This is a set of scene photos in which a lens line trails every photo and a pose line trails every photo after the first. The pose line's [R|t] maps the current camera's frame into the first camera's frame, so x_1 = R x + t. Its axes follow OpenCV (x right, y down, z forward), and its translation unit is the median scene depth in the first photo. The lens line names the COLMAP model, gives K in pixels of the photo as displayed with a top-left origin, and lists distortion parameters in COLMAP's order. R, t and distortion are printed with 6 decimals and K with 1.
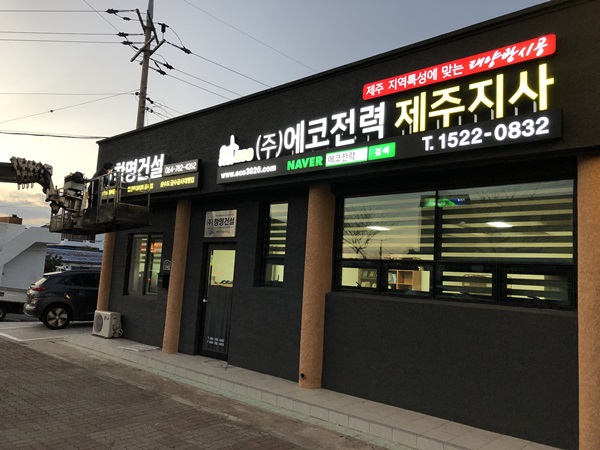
lens RADIAL K [[493.4, 0, 300.0], [0, 493.4, 225.0], [0, 0, 1]] dist [0.003958, 0.015242]
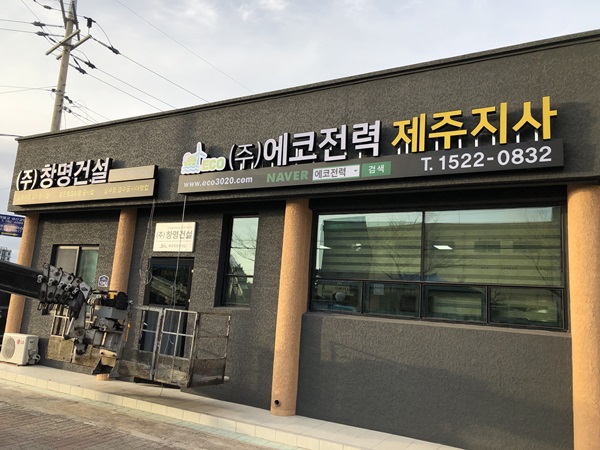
lens RADIAL K [[493.4, 0, 300.0], [0, 493.4, 225.0], [0, 0, 1]] dist [0.003958, 0.015242]
pose [[0.975468, 0.043961, 0.215709, -0.167144], [-0.034894, 0.998347, -0.045663, 0.011101], [-0.217360, 0.037016, 0.975389, 0.066836]]
